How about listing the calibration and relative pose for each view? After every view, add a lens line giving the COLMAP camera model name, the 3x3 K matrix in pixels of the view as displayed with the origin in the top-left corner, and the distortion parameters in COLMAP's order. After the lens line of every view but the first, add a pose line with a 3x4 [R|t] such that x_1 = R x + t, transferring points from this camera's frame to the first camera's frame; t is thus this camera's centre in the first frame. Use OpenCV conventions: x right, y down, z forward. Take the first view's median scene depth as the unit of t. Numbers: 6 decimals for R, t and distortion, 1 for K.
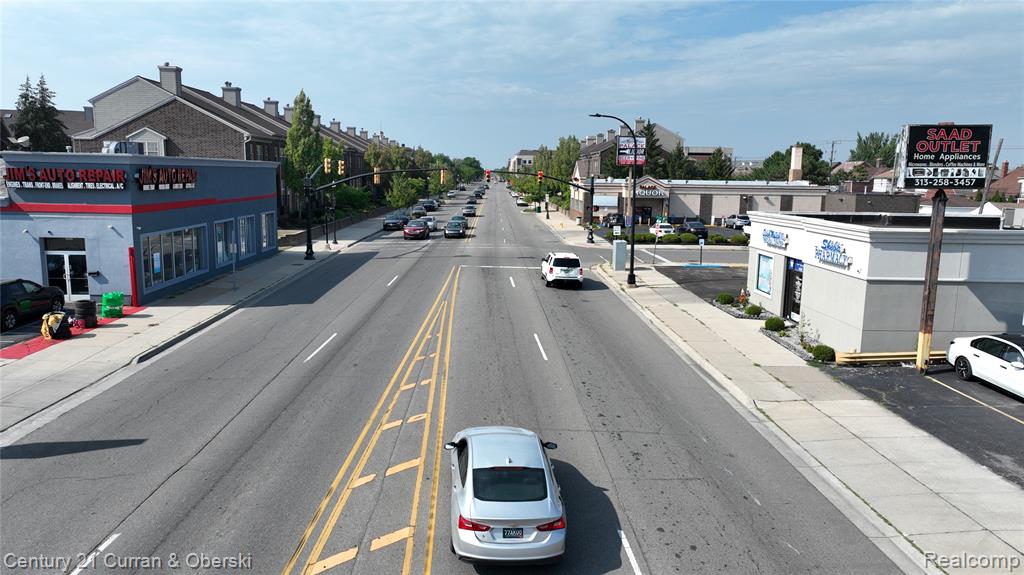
lens RADIAL K [[717.6, 0, 513.0], [0, 717.6, 287.7], [0, 0, 1]] dist [0.008271, 0.002746]
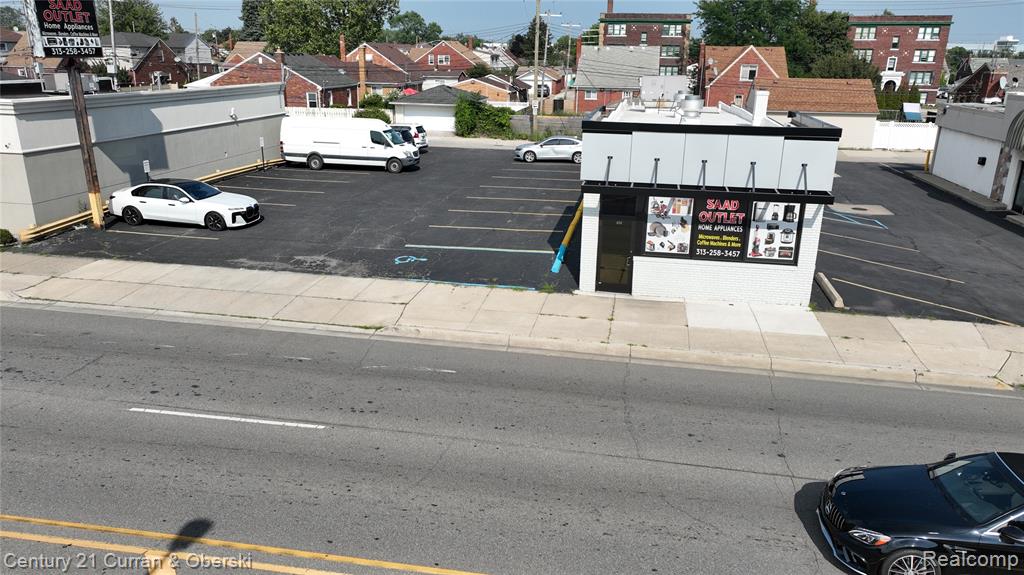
lens RADIAL K [[717.6, 0, 513.7], [0, 717.6, 288.7], [0, 0, 1]] dist [0.008271, 0.002746]
pose [[0.212629, -0.314304, 0.925204, -0.378949], [0.139522, 0.946919, 0.289616, -0.029864], [-0.967121, 0.067506, 0.245195, 0.117737]]
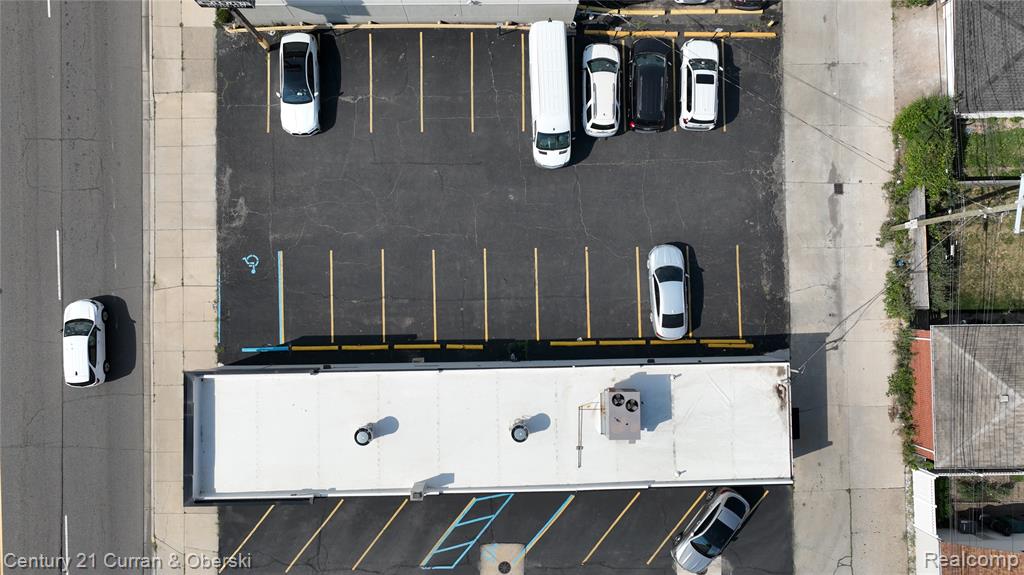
lens RADIAL K [[717.6, 0, 512.0], [0, 717.6, 287.5], [0, 0, 1]] dist [0.008271, 0.002746]
pose [[0.999758, 0.020014, 0.009116, 1.212705], [-0.012552, 0.178953, 0.983777, -1.565178], [0.018058, -0.983654, 0.179161, 0.147569]]
